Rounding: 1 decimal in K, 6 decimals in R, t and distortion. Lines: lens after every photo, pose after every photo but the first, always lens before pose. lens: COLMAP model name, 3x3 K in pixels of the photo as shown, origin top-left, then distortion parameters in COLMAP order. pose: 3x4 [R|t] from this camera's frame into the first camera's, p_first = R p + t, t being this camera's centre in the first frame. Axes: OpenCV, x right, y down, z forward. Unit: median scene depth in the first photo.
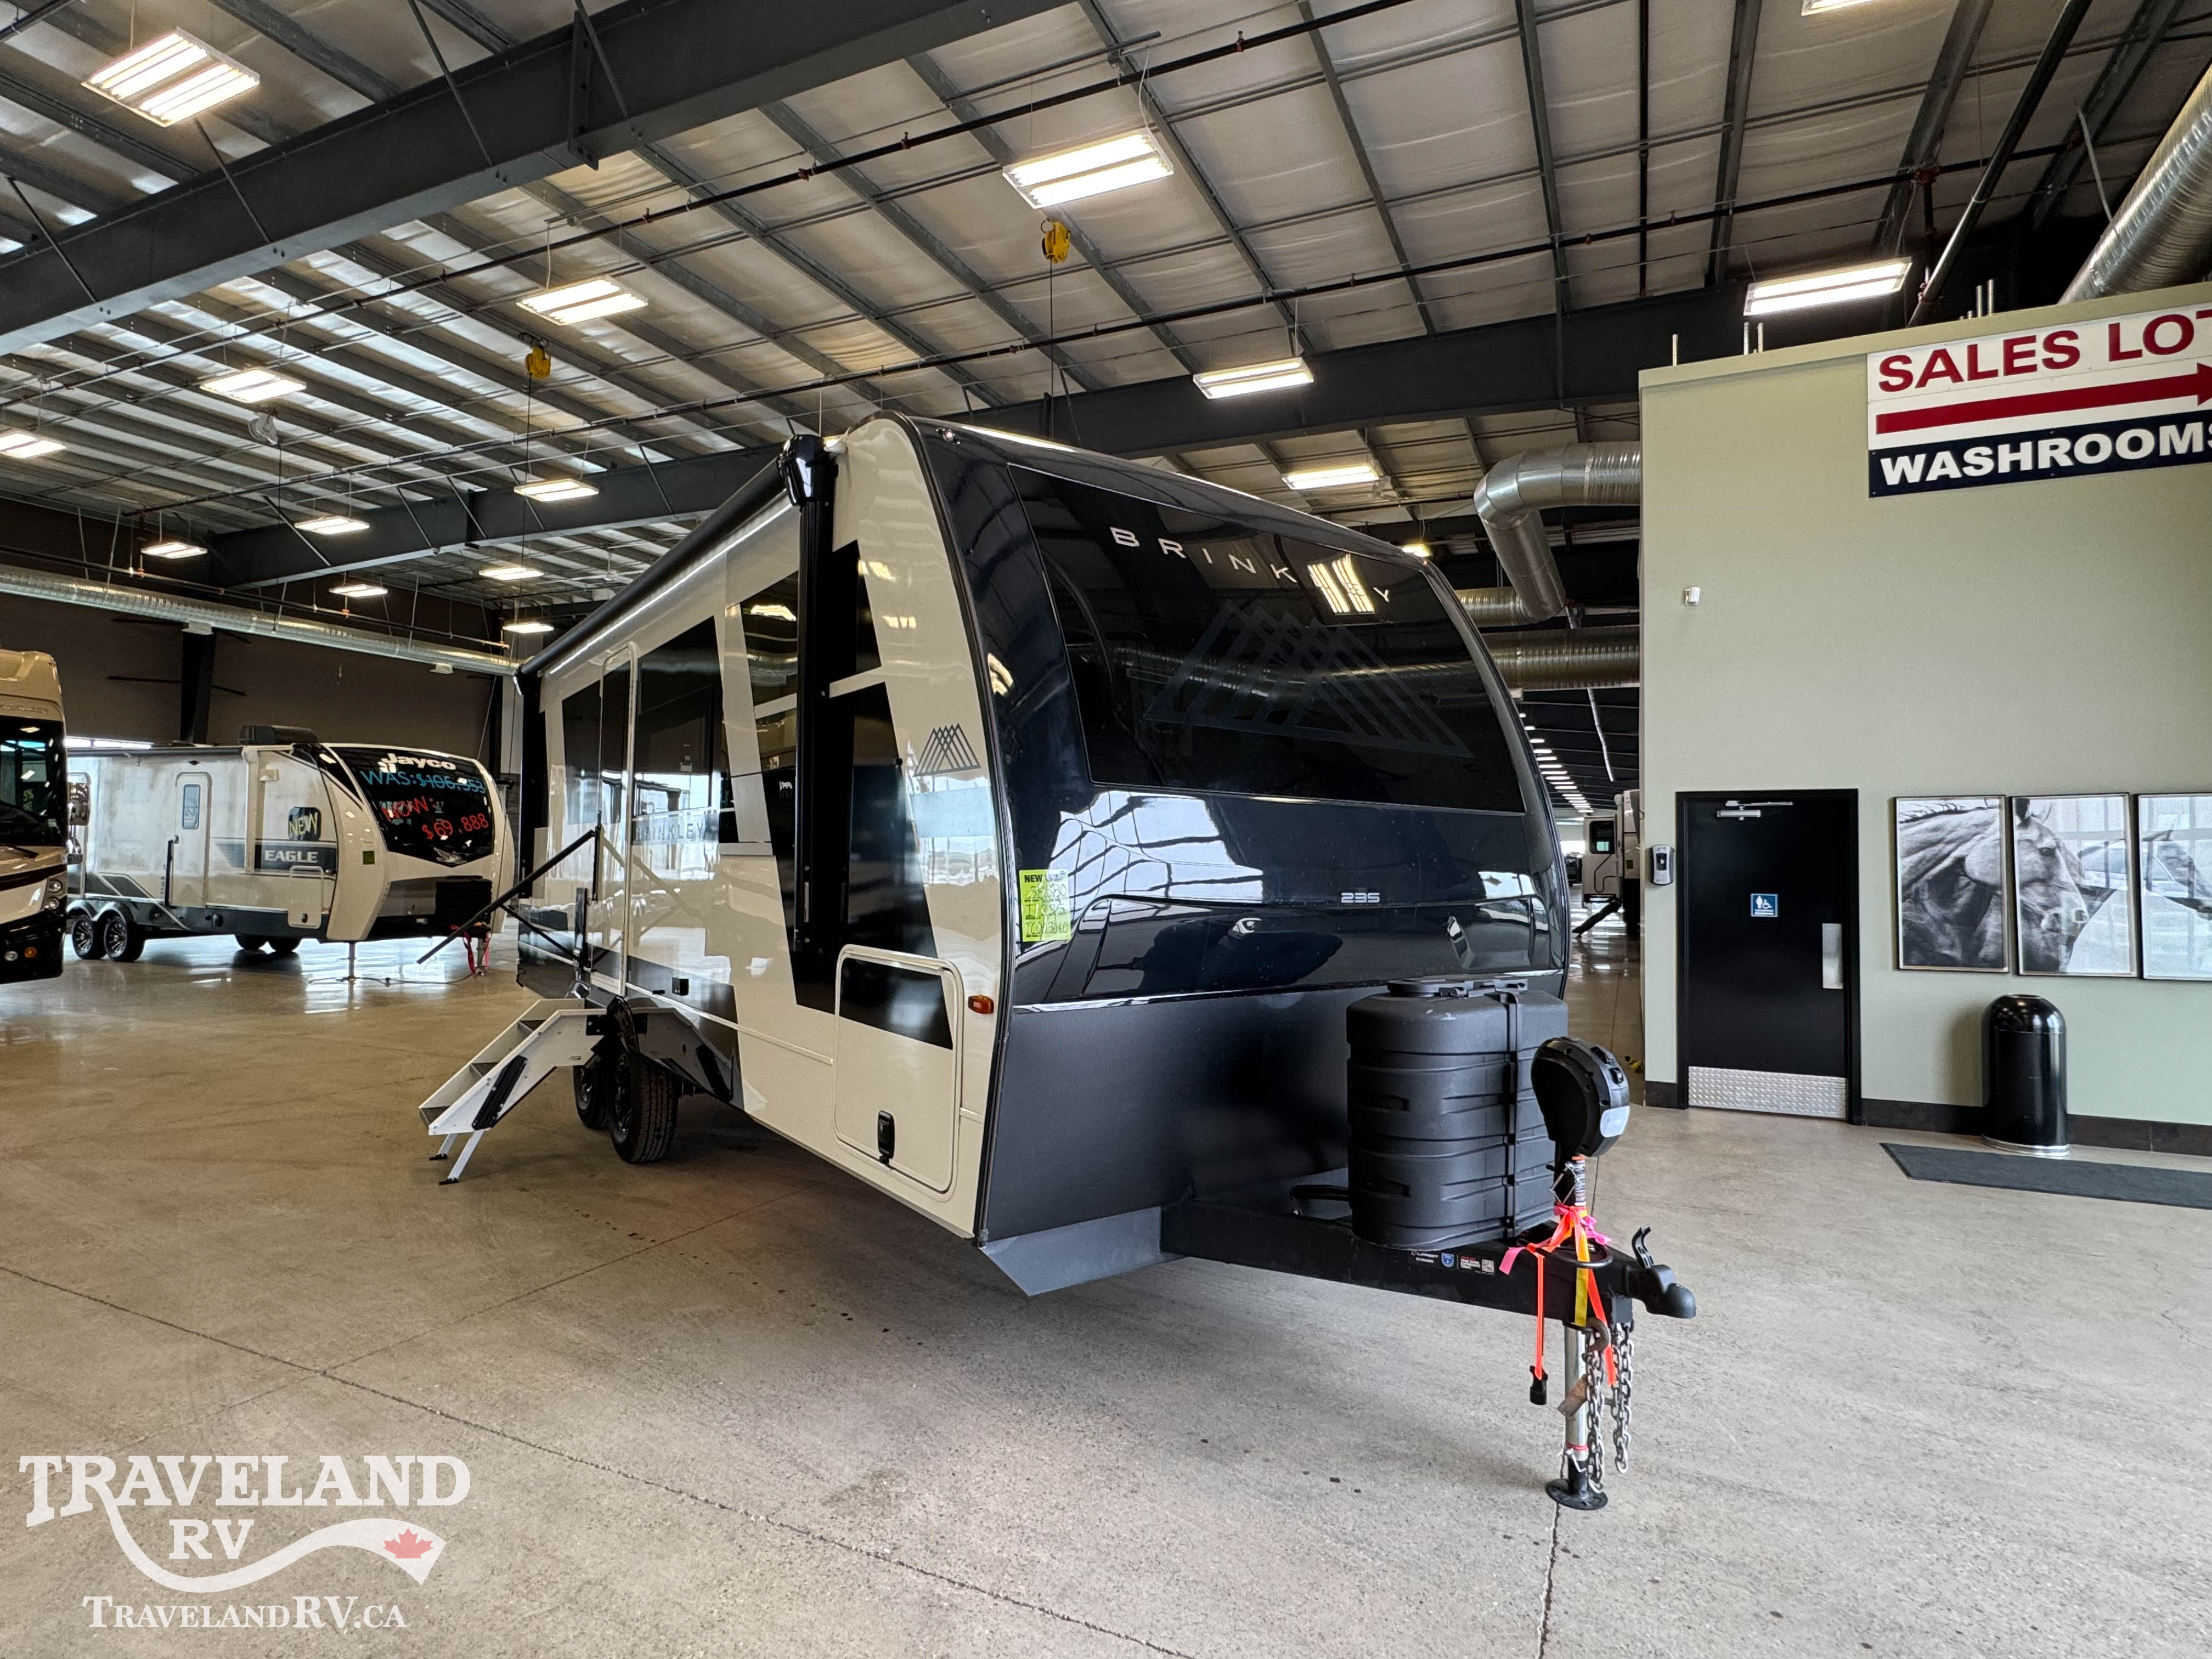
lens RADIAL K [[1140.7, 0, 1106.3], [0, 1140.7, 824.8], [0, 0, 1]] dist [0.000847, 0.000181]
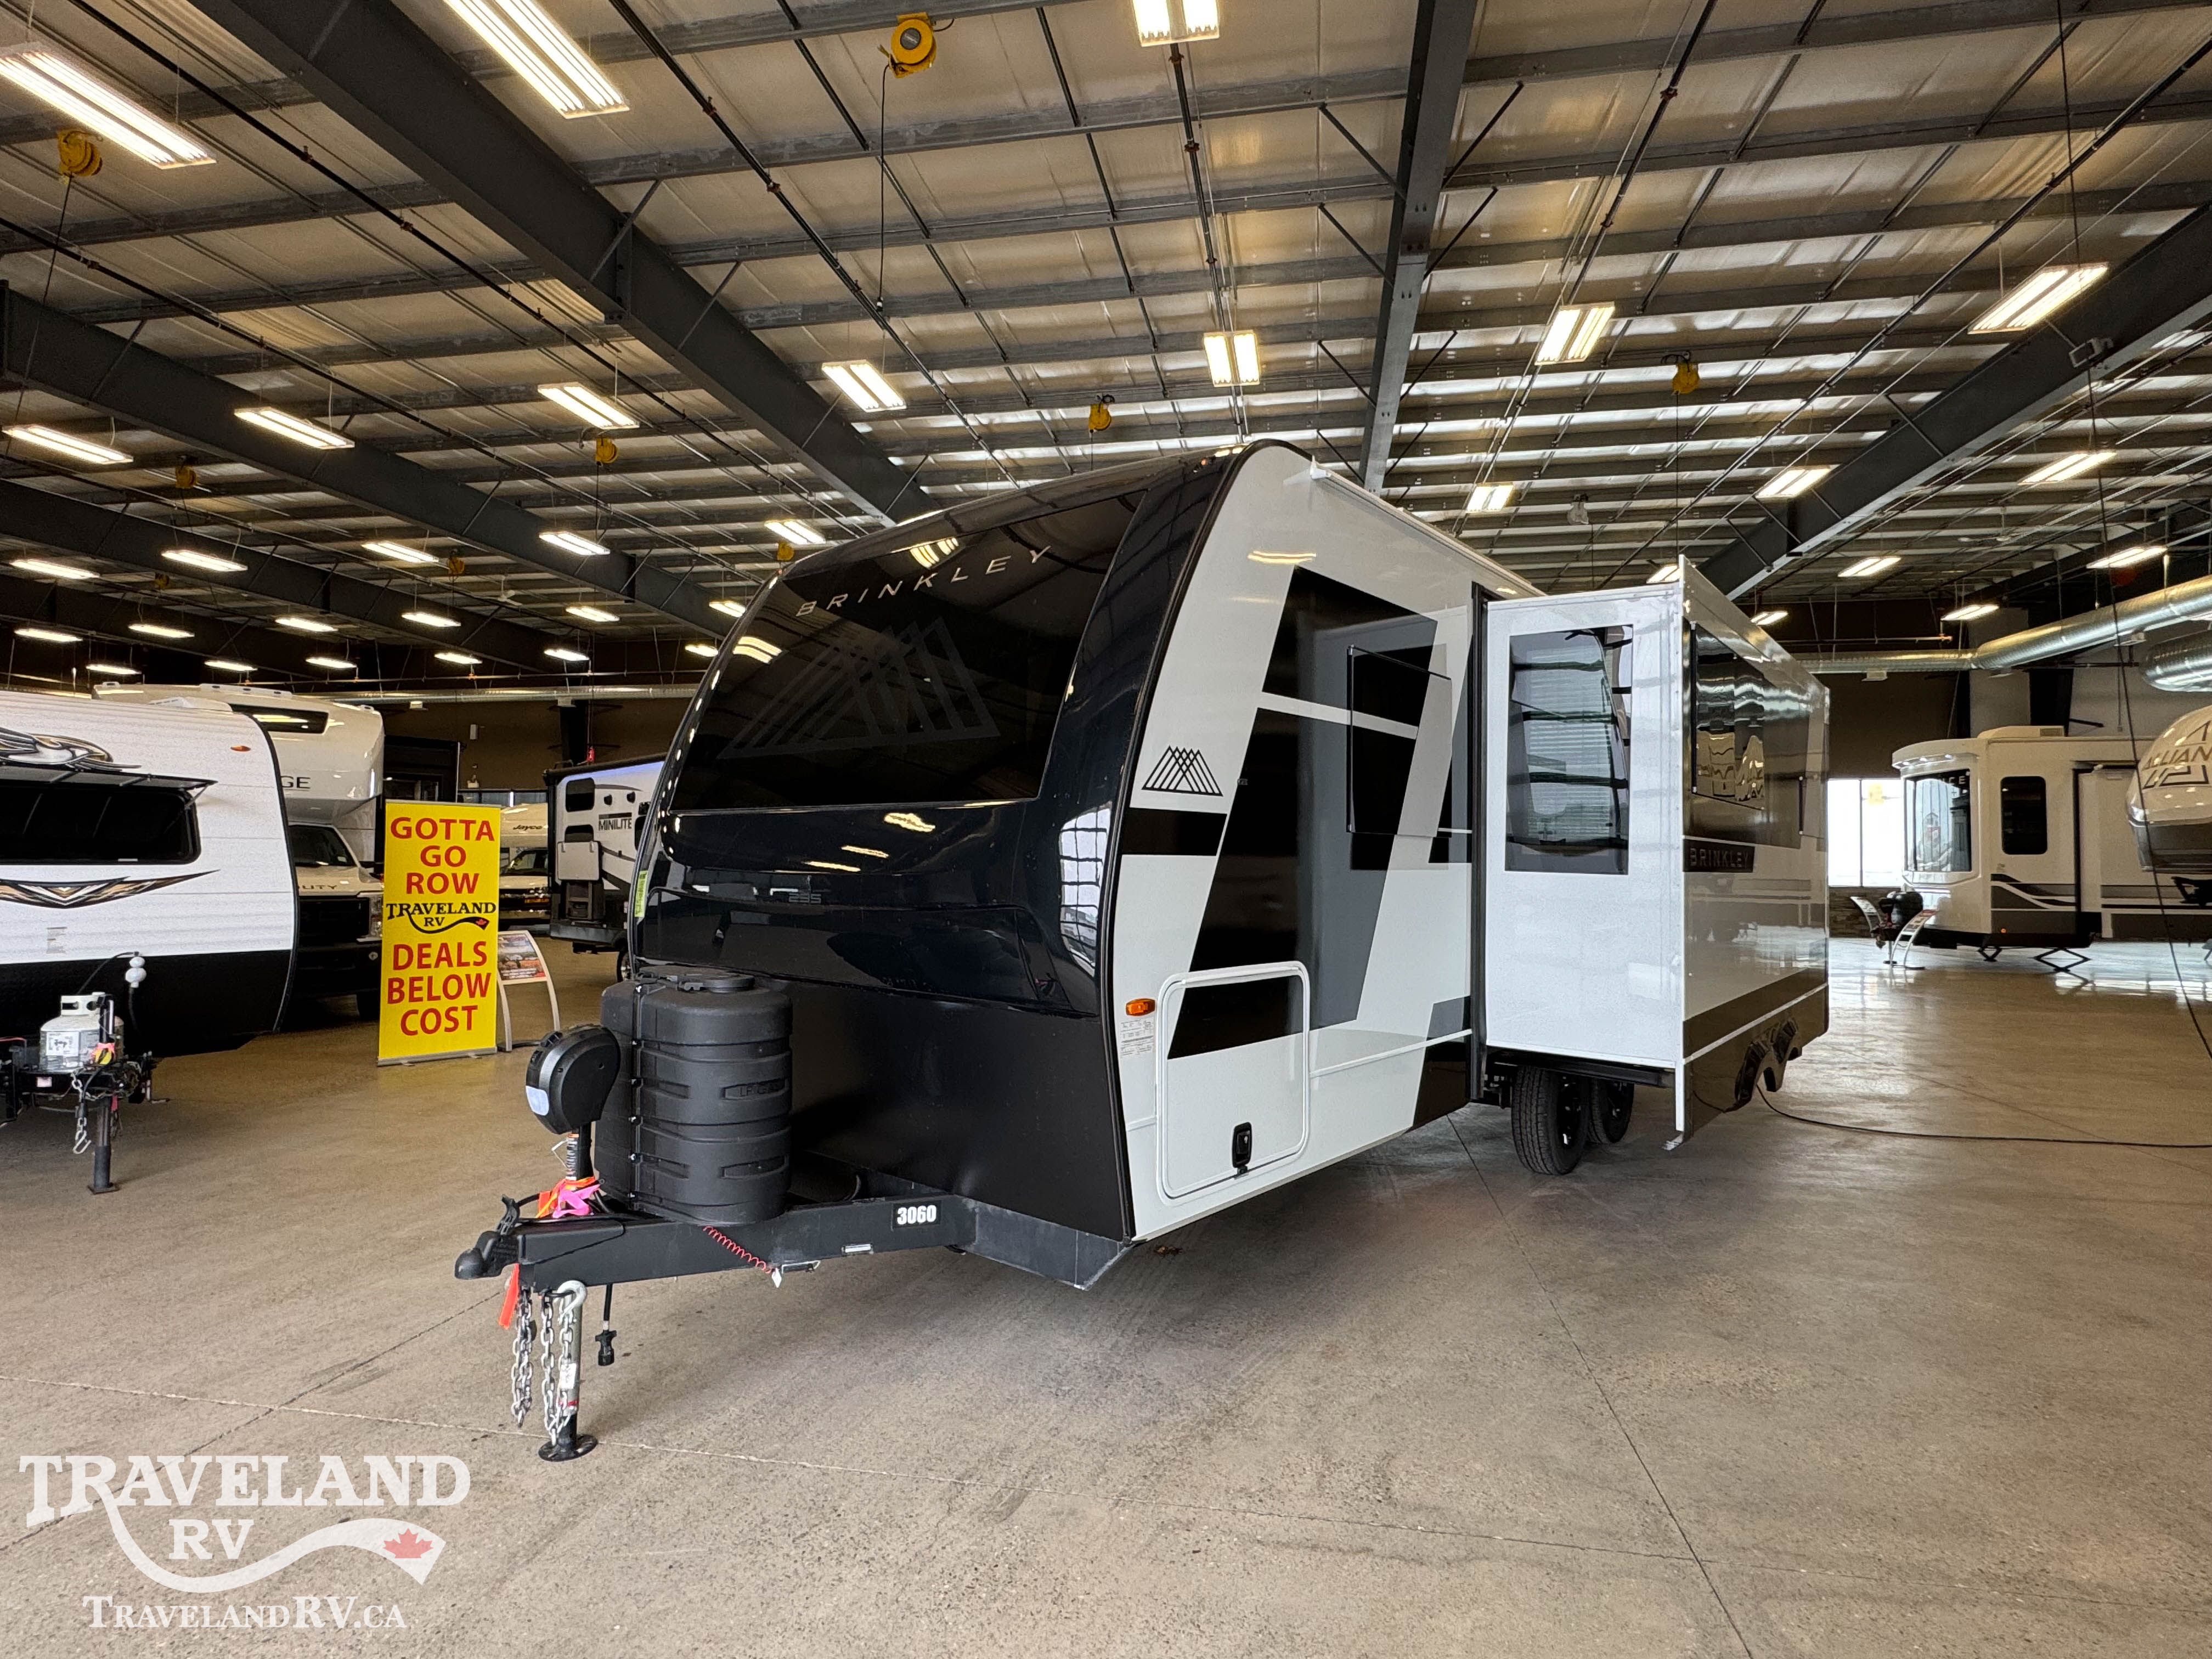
lens RADIAL K [[1140.7, 0, 1106.3], [0, 1140.7, 824.8], [0, 0, 1]] dist [0.000847, 0.000181]
pose [[0.248977, -0.040953, -0.967643, 1.186956], [0.025550, 0.999036, -0.035708, 0.036458], [0.968172, -0.015833, 0.249783, 0.909622]]
